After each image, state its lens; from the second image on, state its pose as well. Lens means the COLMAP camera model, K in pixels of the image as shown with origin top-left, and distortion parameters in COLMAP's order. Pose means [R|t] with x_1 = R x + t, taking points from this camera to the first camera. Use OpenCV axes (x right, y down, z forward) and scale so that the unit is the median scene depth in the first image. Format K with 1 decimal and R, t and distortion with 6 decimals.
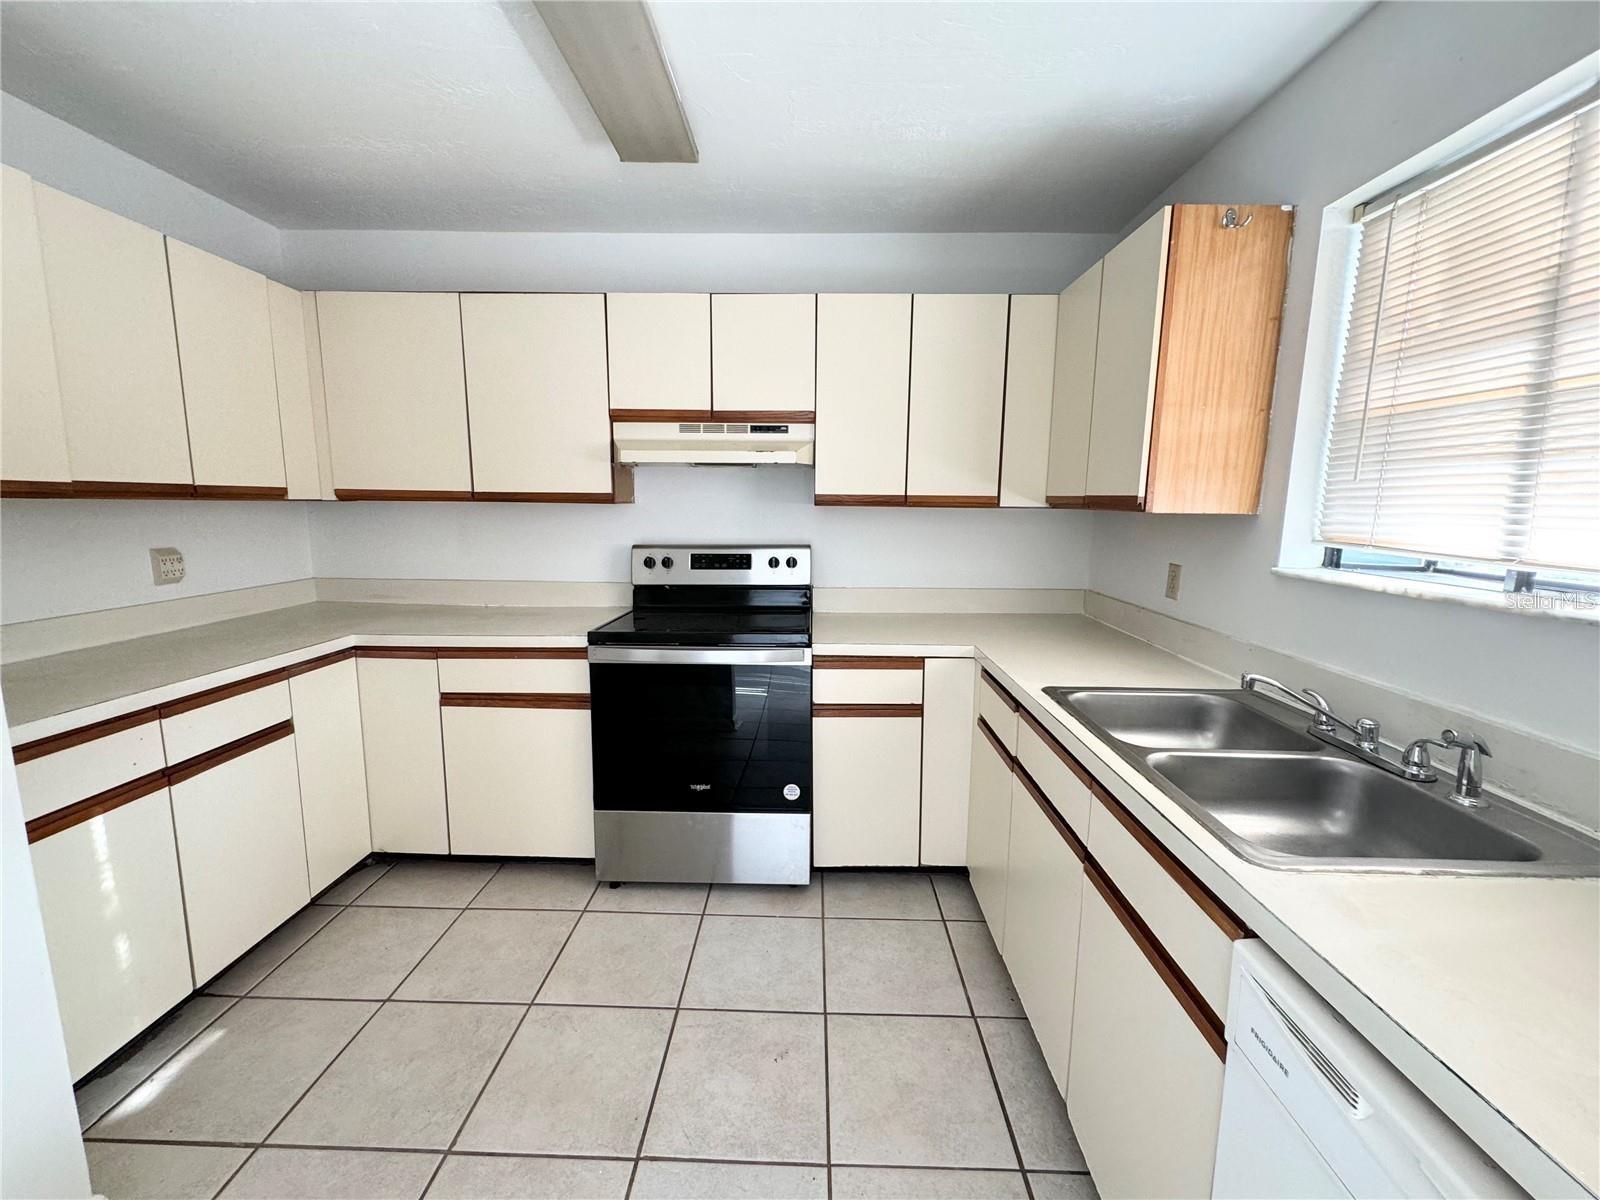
lens RADIAL K [[632.7, 0, 803.8], [0, 632.7, 584.0], [0, 0, 1]] dist [-0.002781, -0.001052]
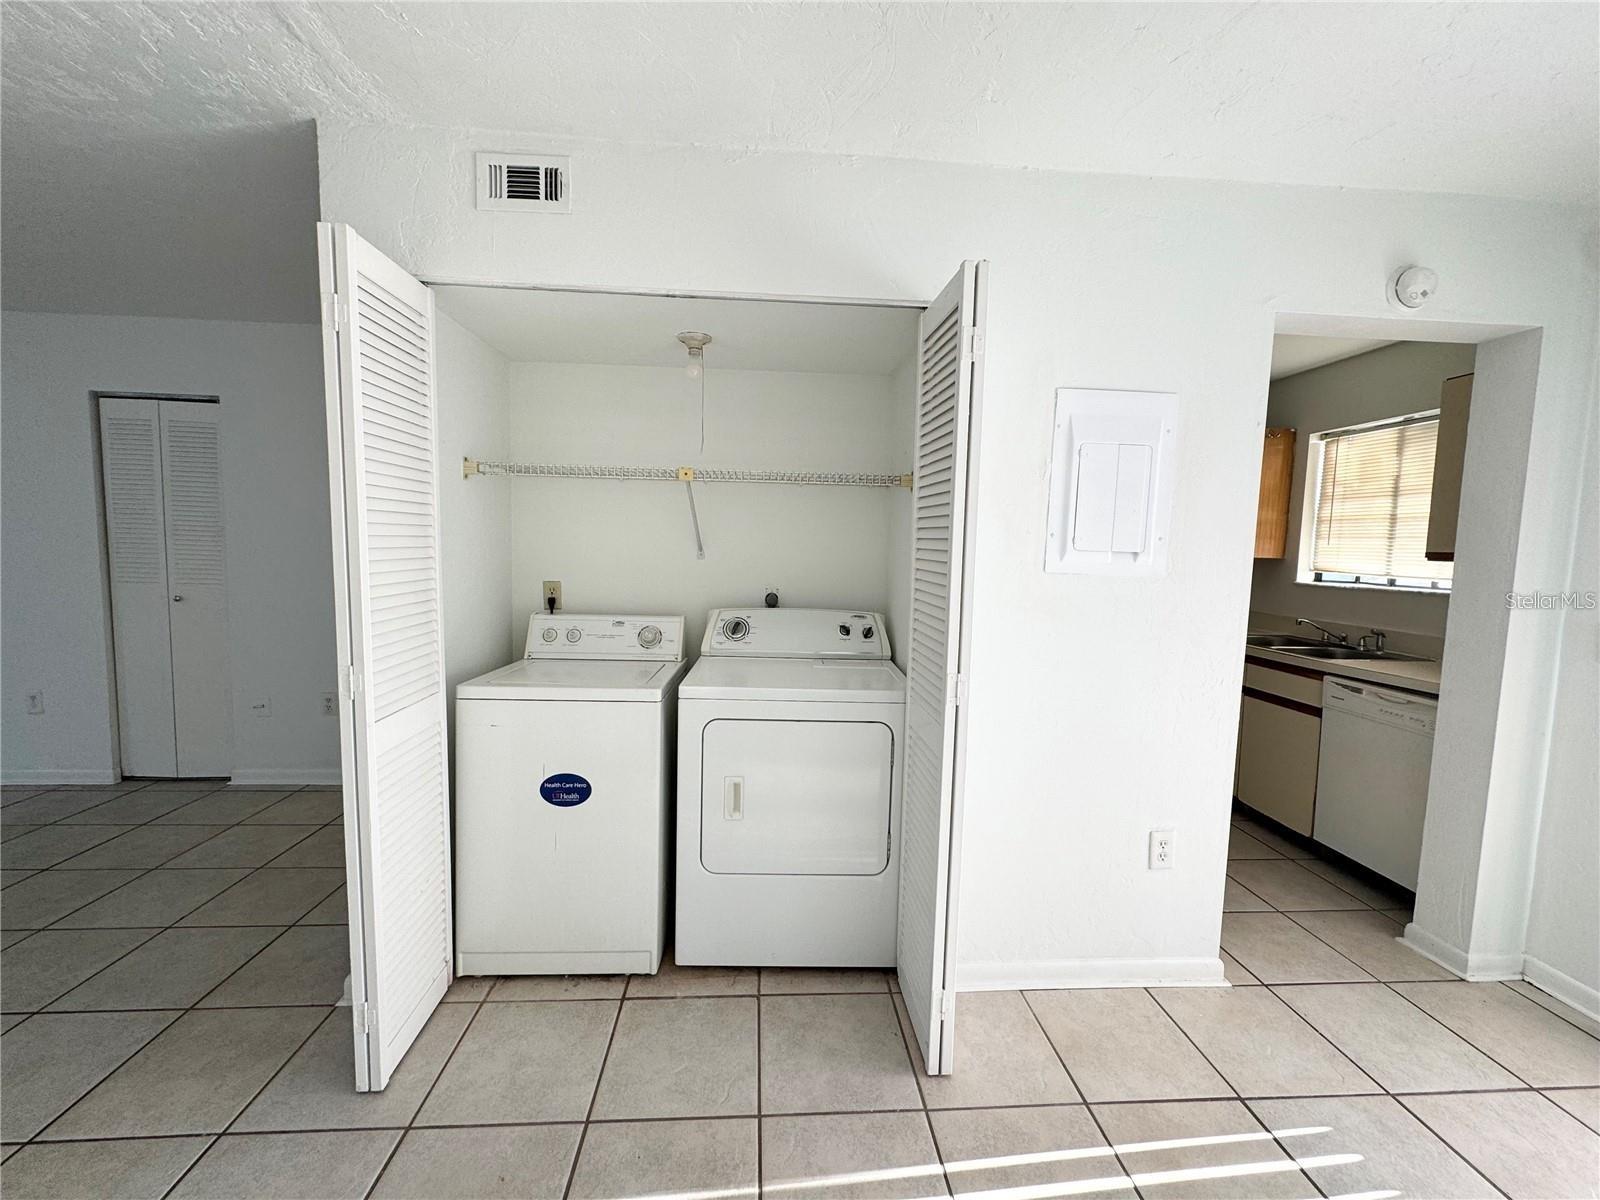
lens RADIAL K [[632.7, 0, 798.8], [0, 632.7, 596.4], [0, 0, 1]] dist [-0.002781, -0.001052]
pose [[0.995649, 0.004729, 0.093068, -1.604665], [0.001415, 0.997829, -0.065840, 0.222876], [-0.093177, 0.065686, 0.993480, -1.410513]]
